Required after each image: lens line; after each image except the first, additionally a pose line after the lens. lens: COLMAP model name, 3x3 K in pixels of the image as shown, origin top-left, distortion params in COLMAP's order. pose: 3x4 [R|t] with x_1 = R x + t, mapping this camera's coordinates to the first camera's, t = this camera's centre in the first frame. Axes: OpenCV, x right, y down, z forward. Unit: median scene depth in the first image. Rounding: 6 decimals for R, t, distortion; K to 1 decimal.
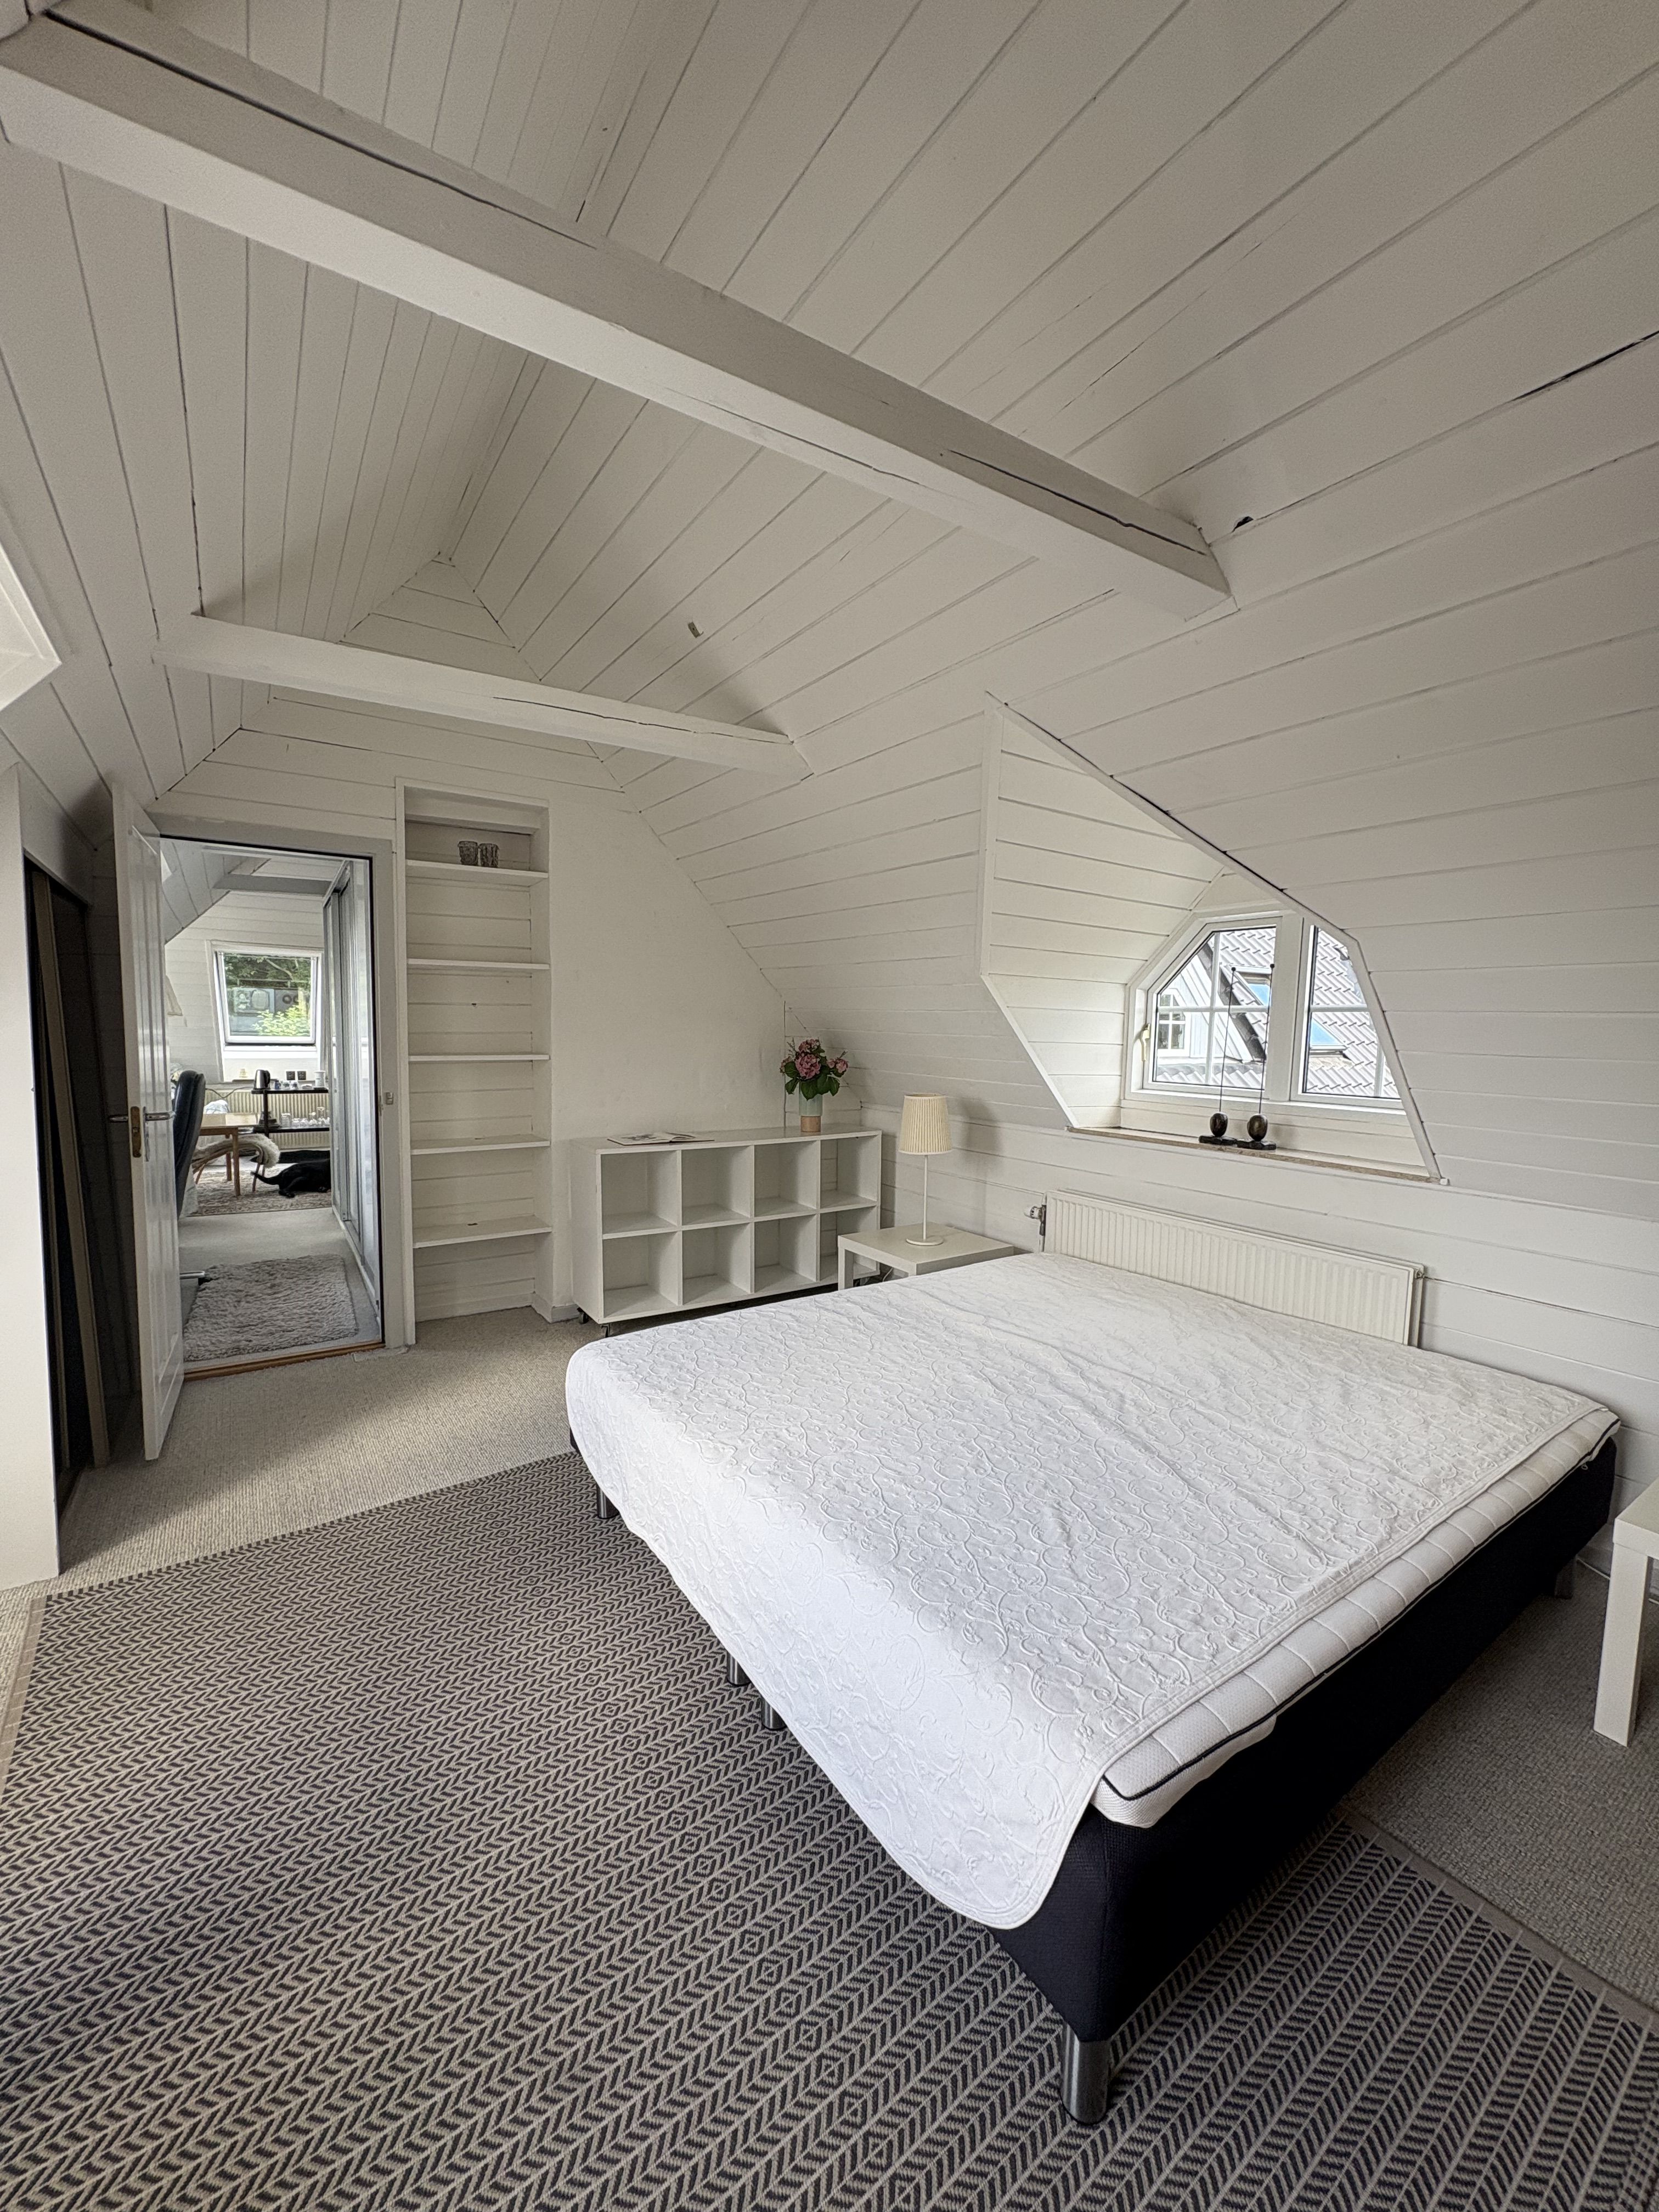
lens RADIAL K [[877.0, 0, 831.3], [0, 877.0, 1105.5], [0, 0, 1]] dist [0.001853, -0.000641]
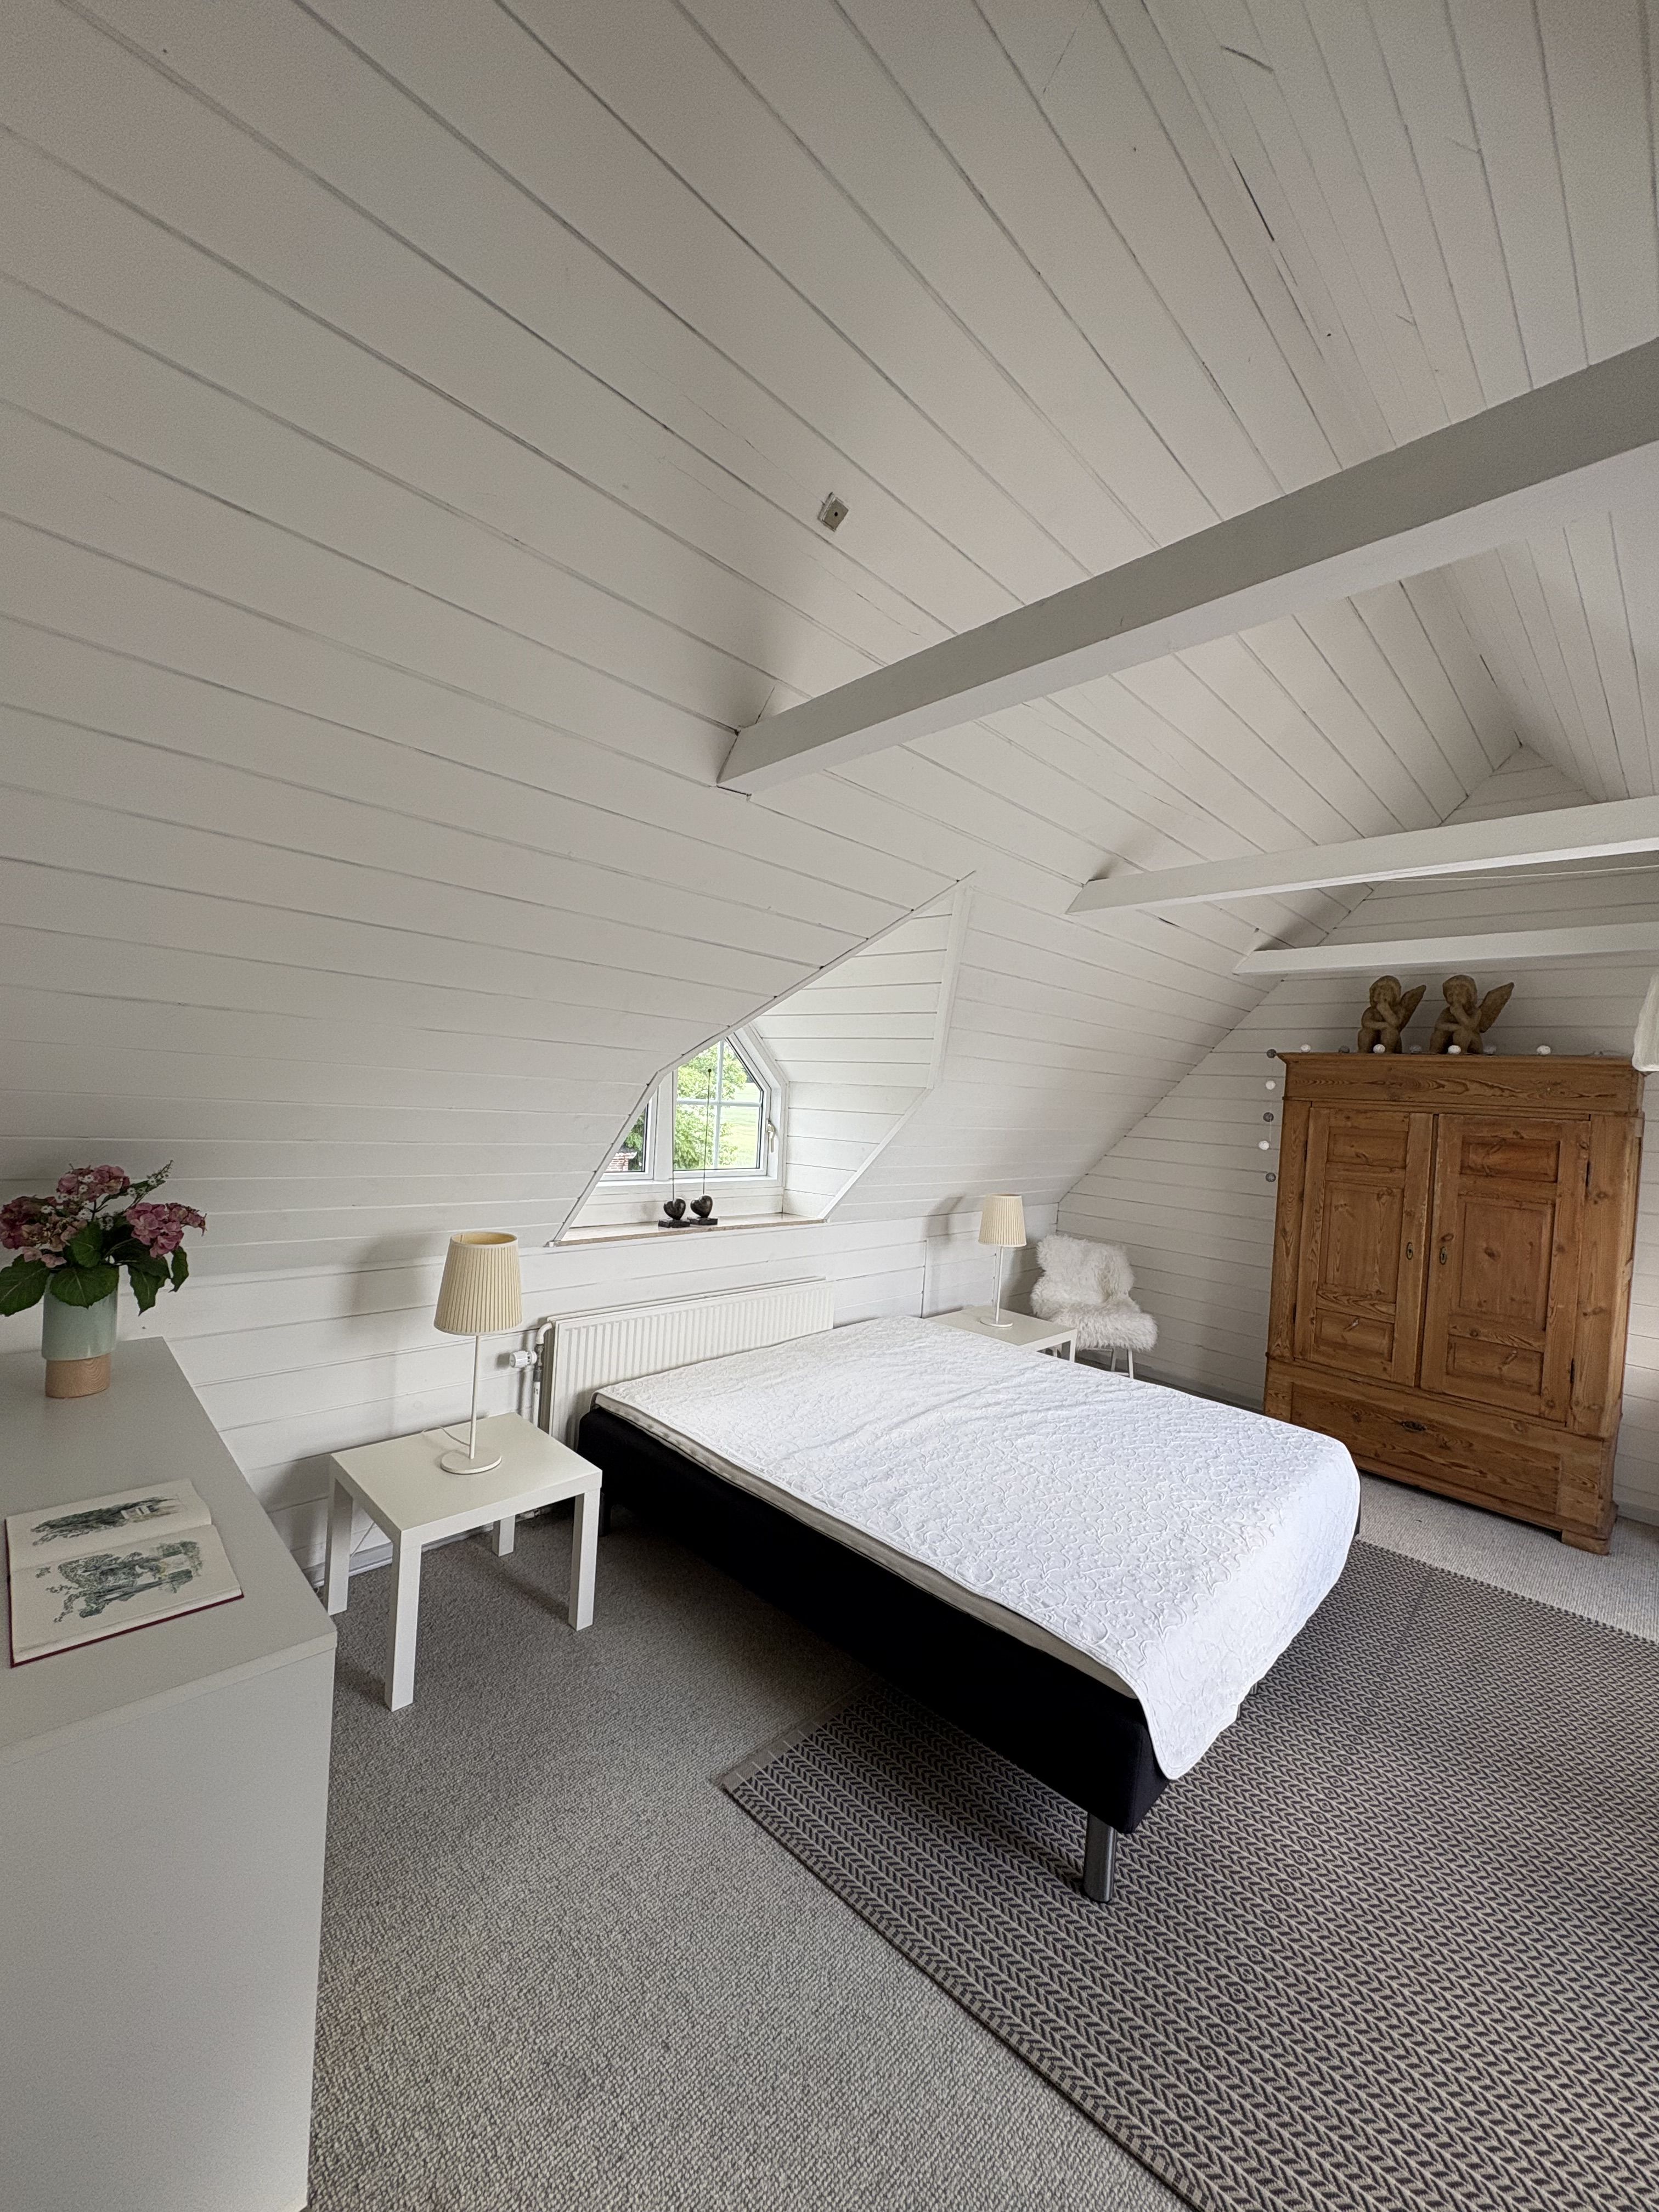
lens RADIAL K [[877.0, 0, 831.3], [0, 877.0, 1105.5], [0, 0, 1]] dist [0.001853, -0.000641]
pose [[-0.193320, -0.045598, 0.980076, -0.852450], [0.025459, 0.998350, 0.051471, -0.203263], [-0.980805, 0.034902, -0.191840, 1.284571]]
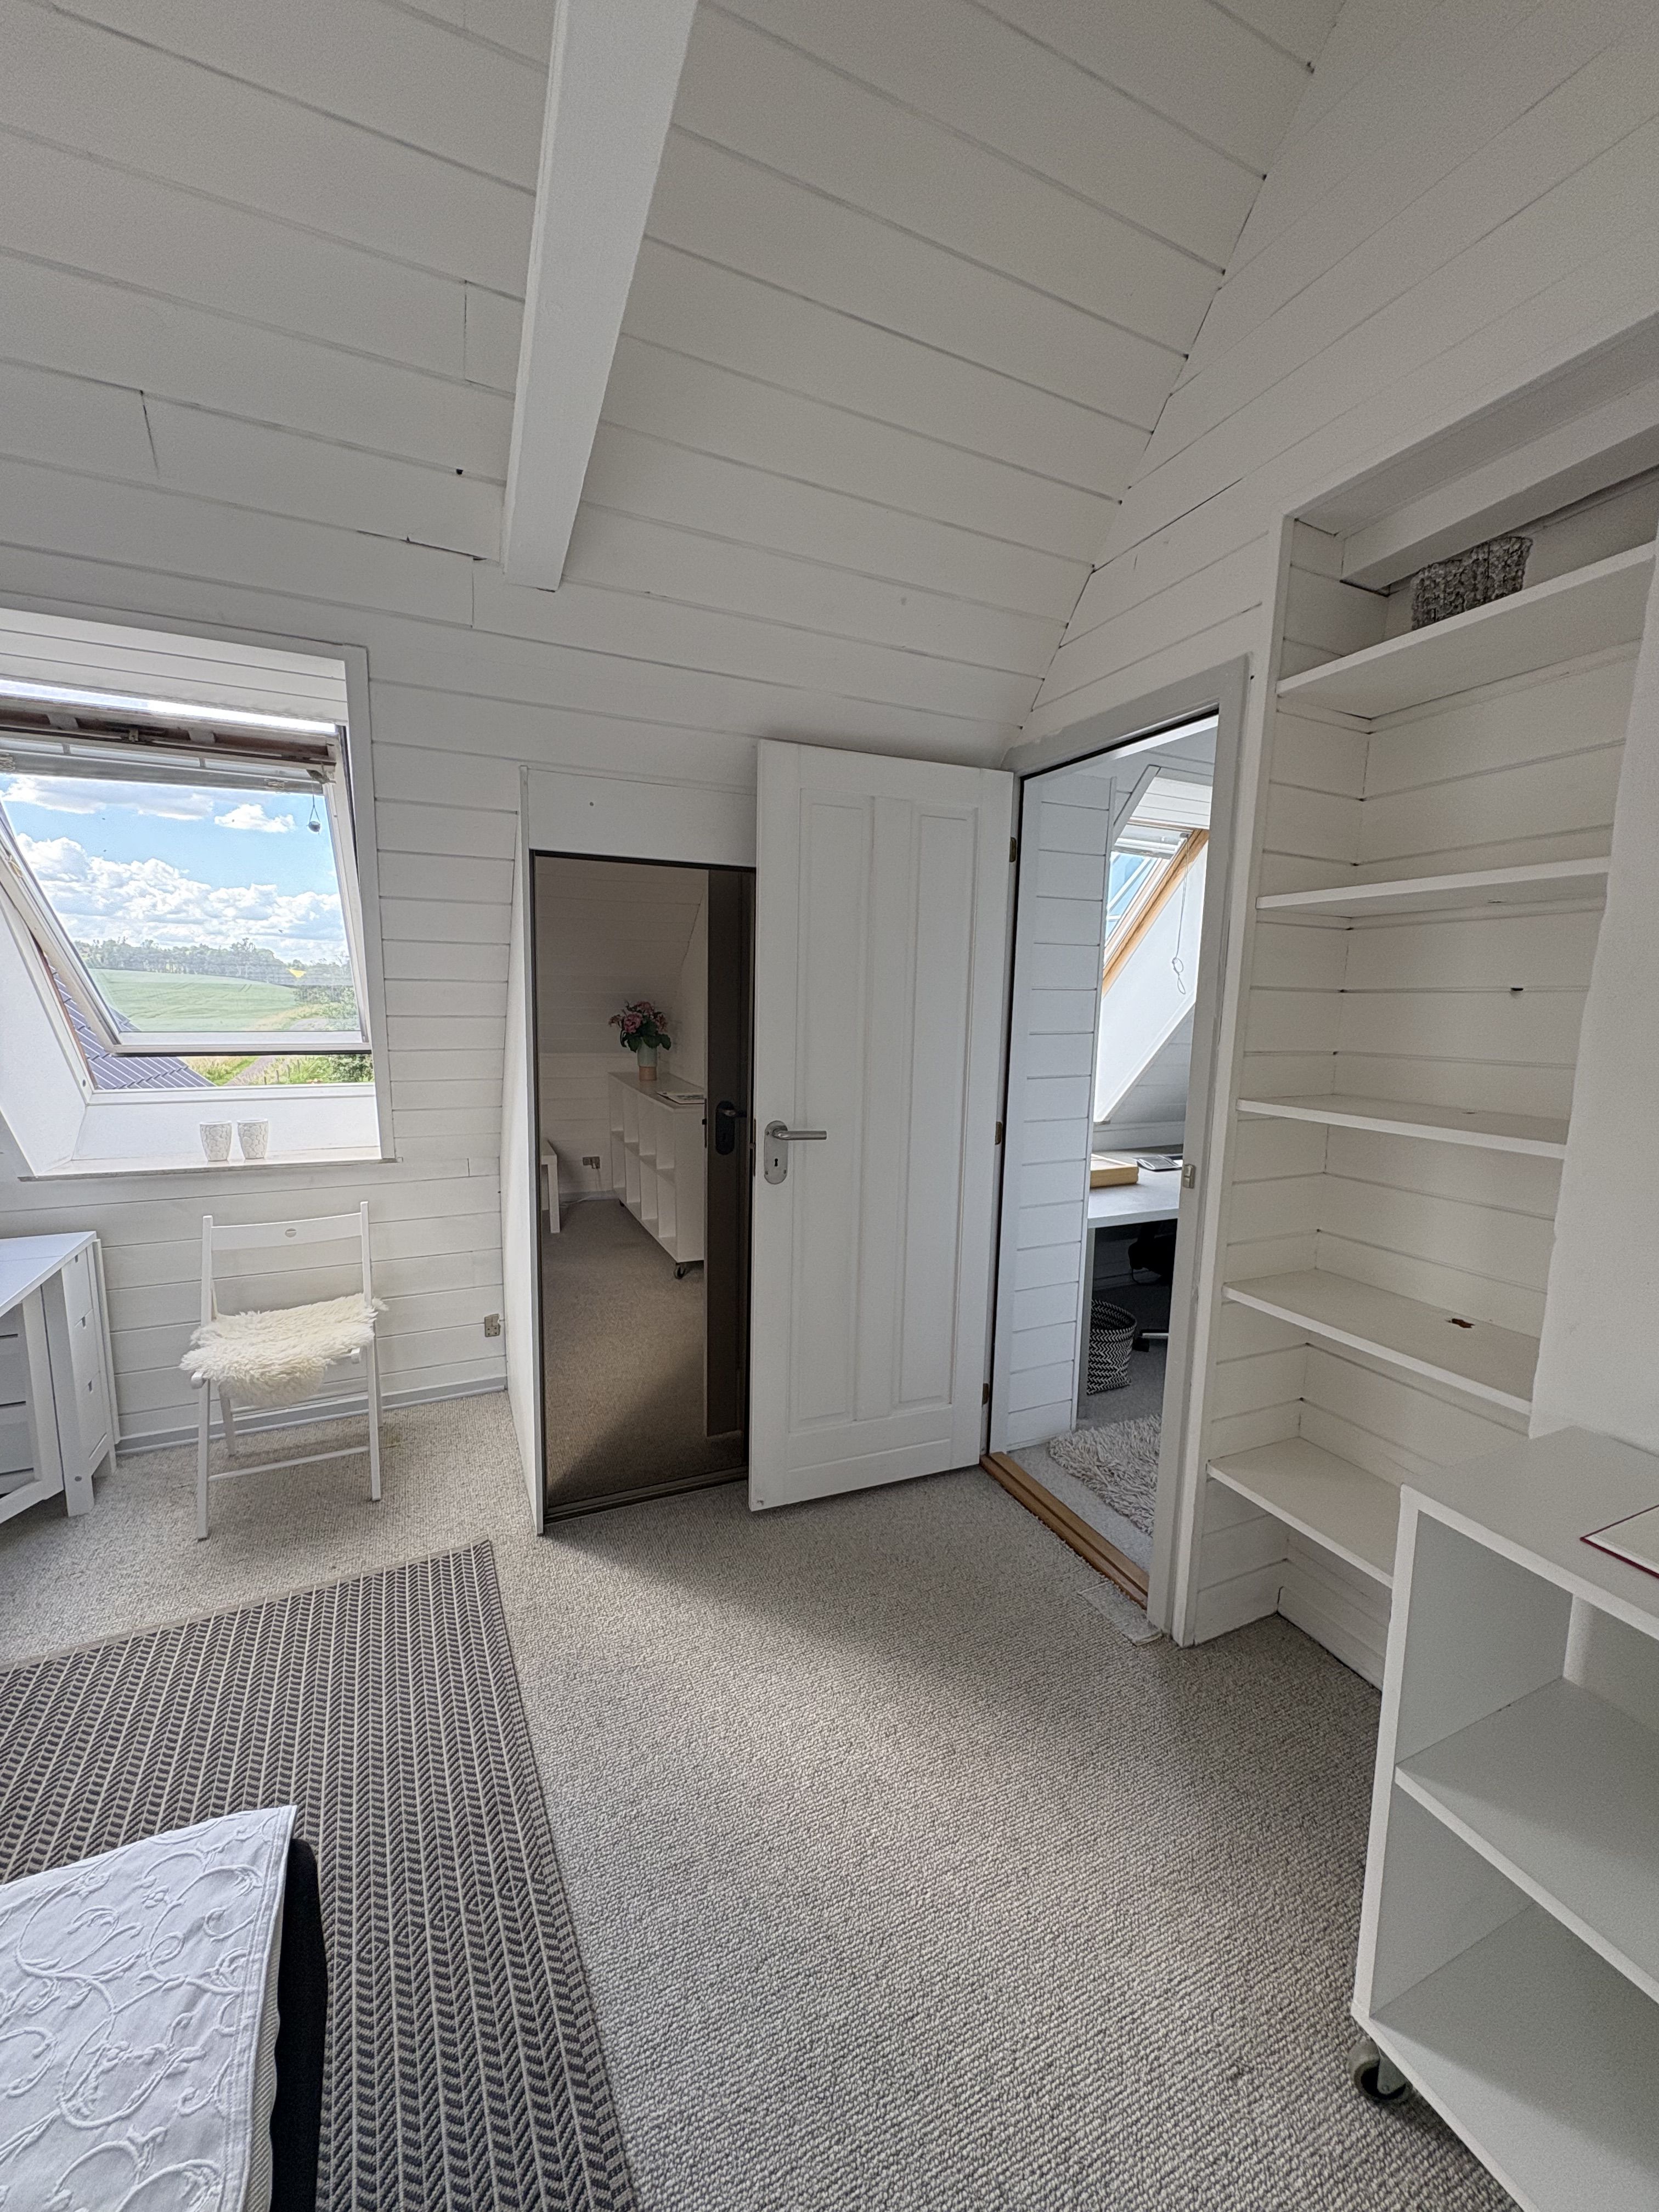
lens RADIAL K [[877.0, 0, 831.3], [0, 877.0, 1105.5], [0, 0, 1]] dist [0.001853, -0.000641]
pose [[-0.158371, 0.115406, -0.980612, 0.045737], [-0.103978, 0.985674, 0.132794, -0.135688], [0.981890, 0.122993, -0.144102, 1.224078]]
